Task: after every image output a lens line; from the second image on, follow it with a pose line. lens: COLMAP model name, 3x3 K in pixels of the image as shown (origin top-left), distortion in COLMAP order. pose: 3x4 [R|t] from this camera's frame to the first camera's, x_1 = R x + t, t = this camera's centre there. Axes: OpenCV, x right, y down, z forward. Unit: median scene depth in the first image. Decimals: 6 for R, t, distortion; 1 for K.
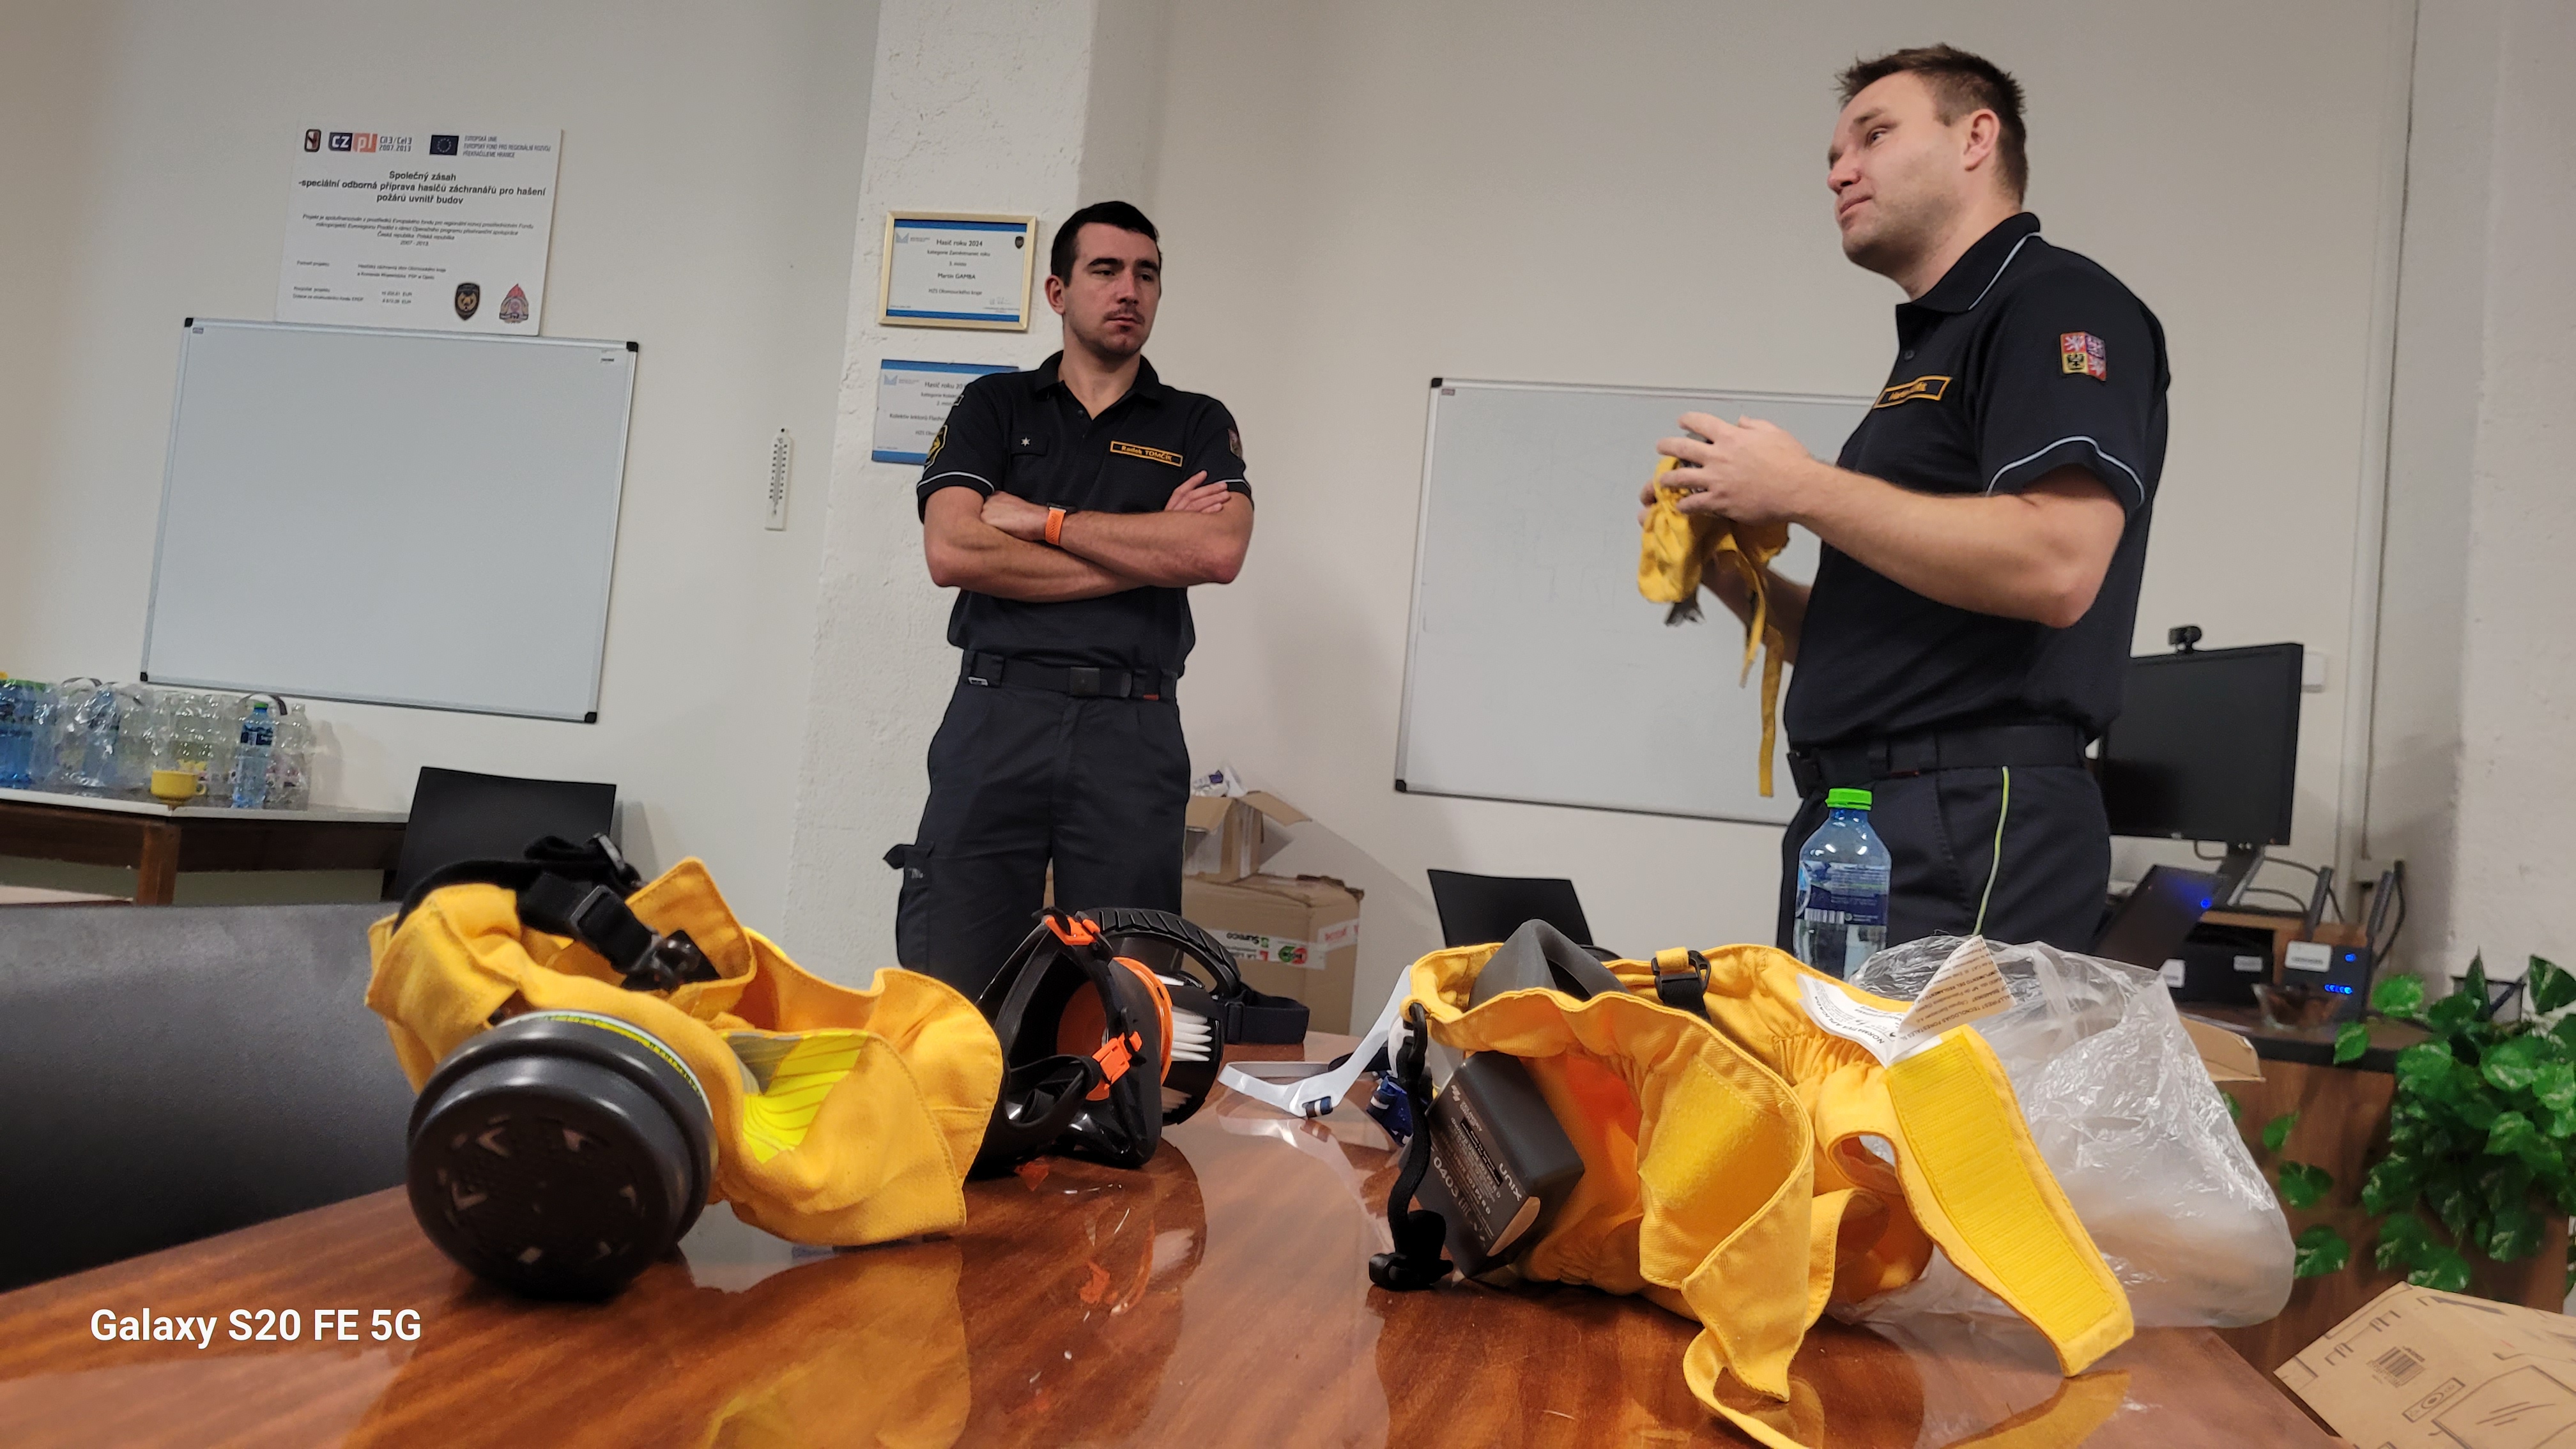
lens RADIAL K [[1976.0, 0, 1265.1], [0, 1976.0, 714.9], [0, 0, 1]] dist [0.056403, -0.037643]
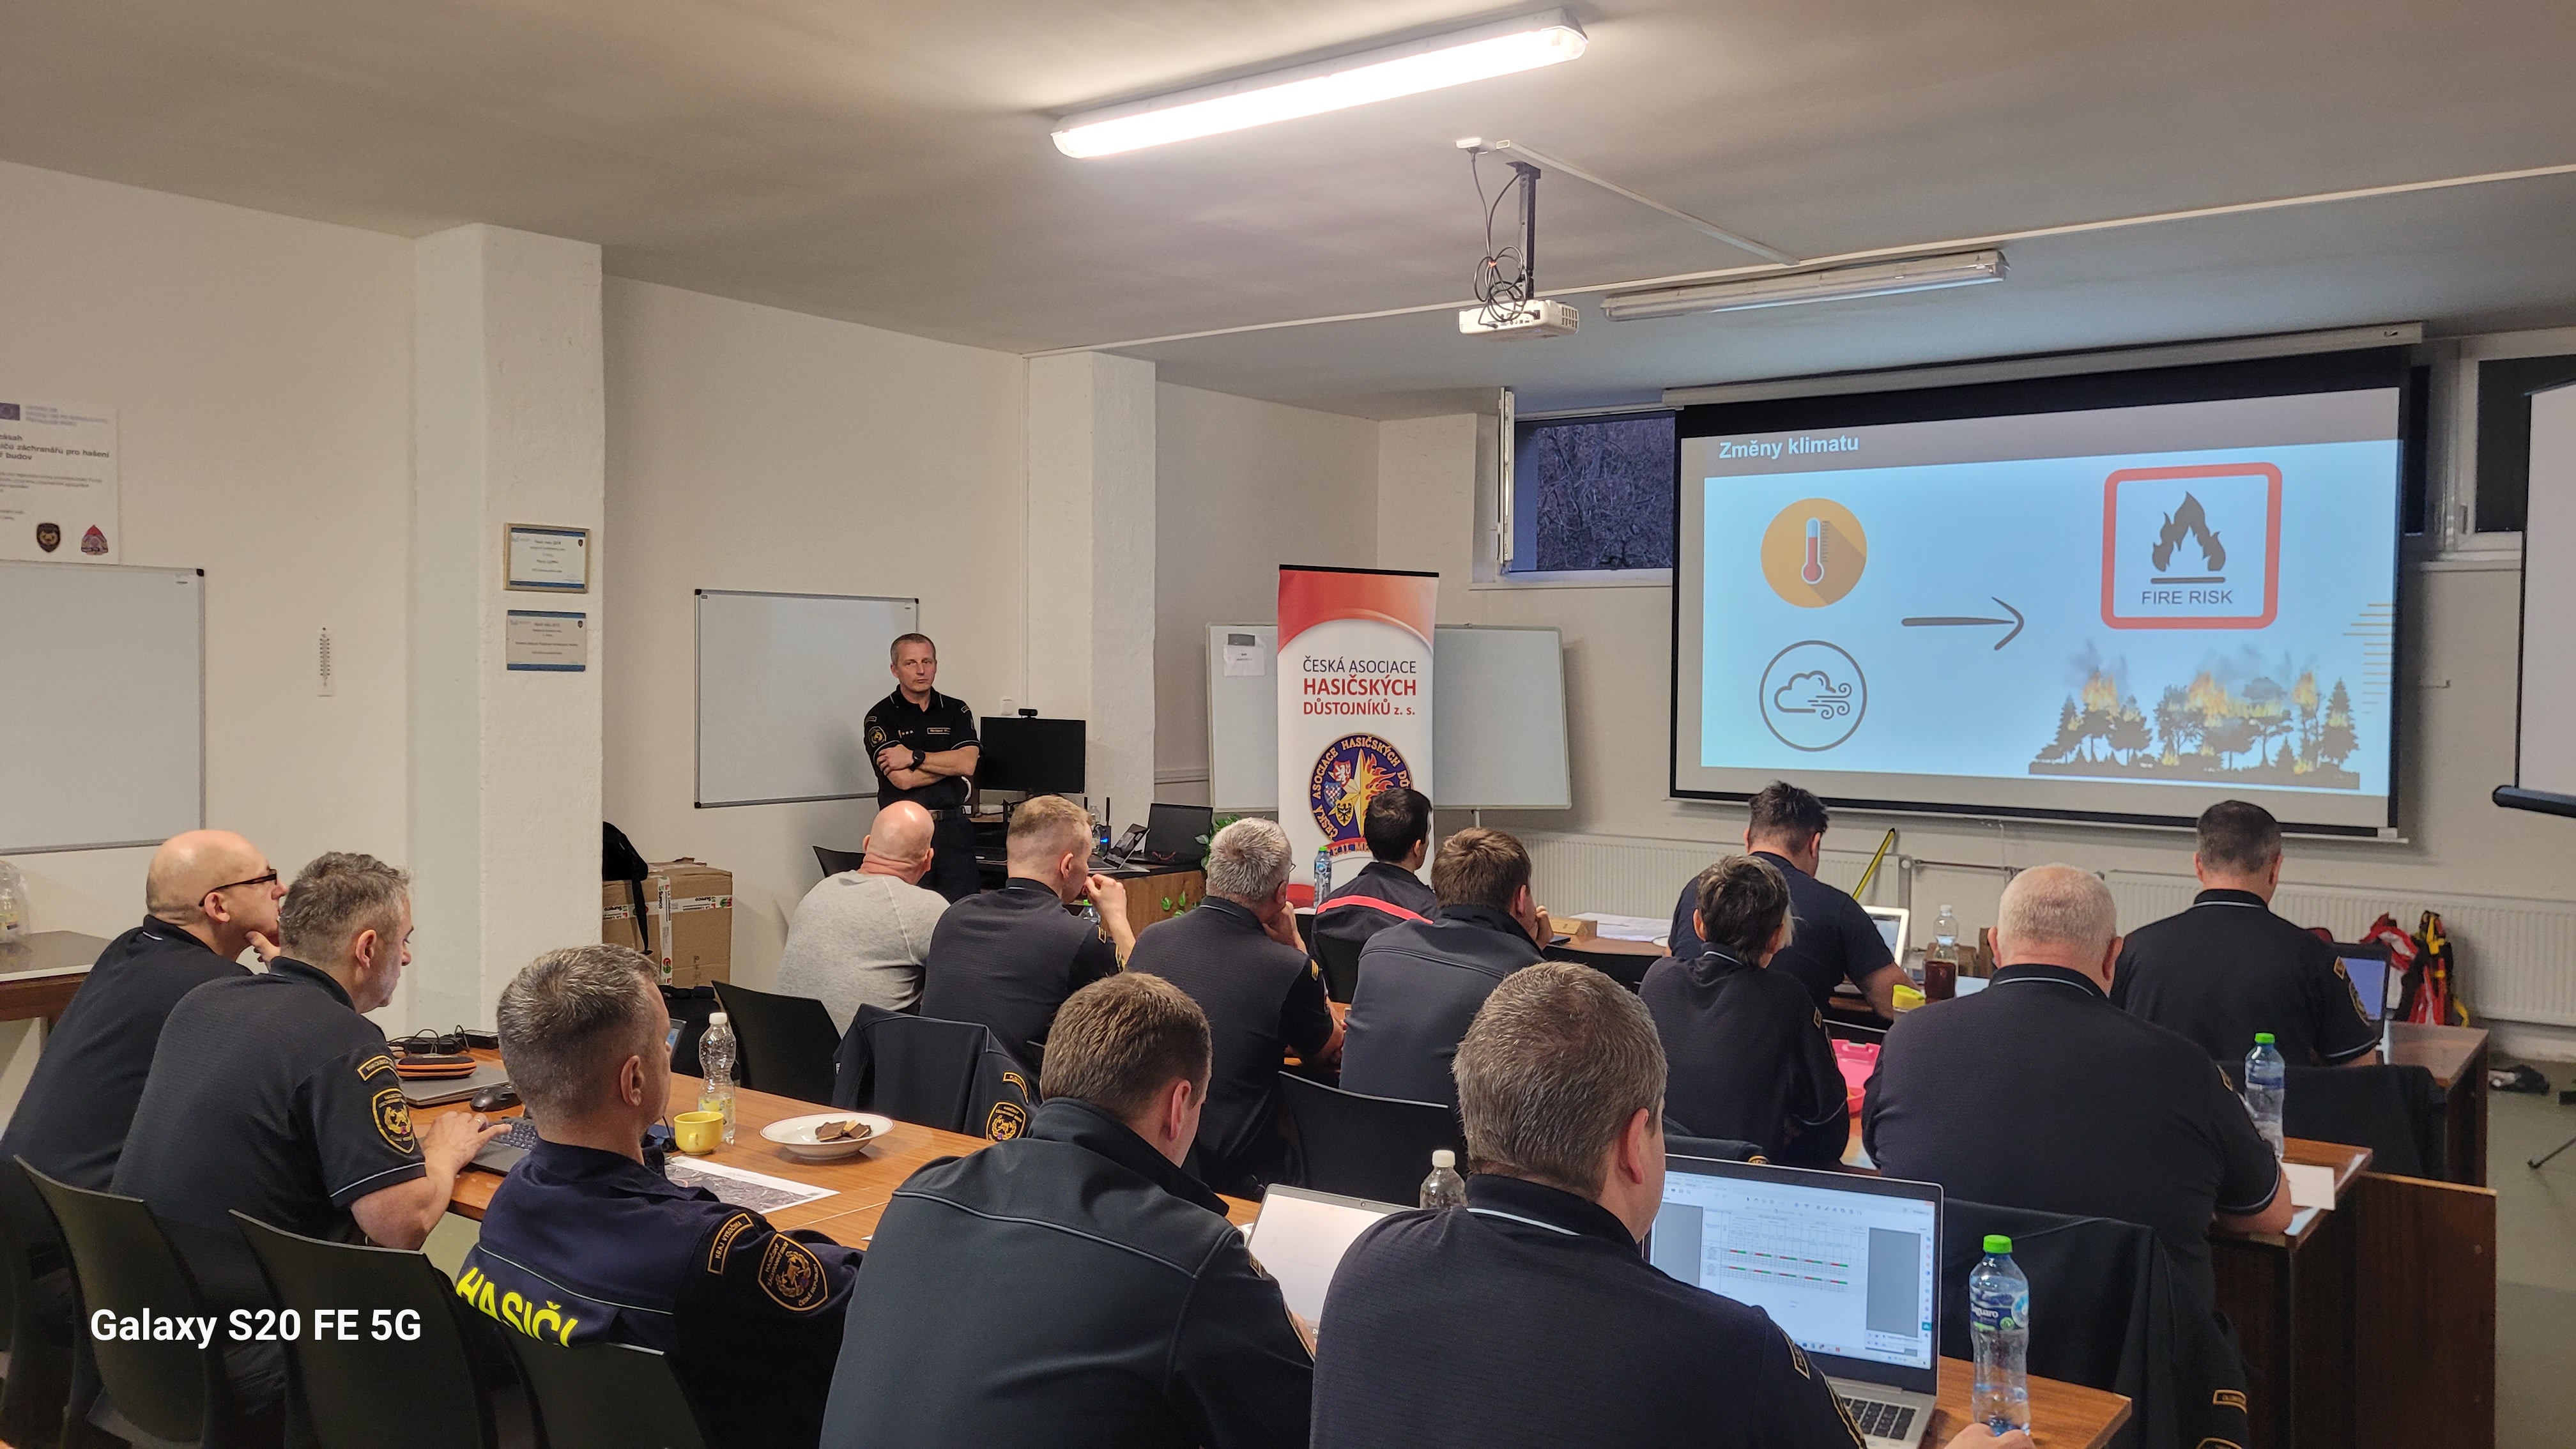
lens RADIAL K [[1976.0, 0, 1320.9], [0, 1976.0, 725.1], [0, 0, 1]] dist [0.056403, -0.037643]
pose [[0.428727, -0.118381, 0.895645, -1.236264], [-0.022187, 0.989699, 0.141433, -0.291134], [-0.903162, -0.080508, 0.421684, -0.310603]]
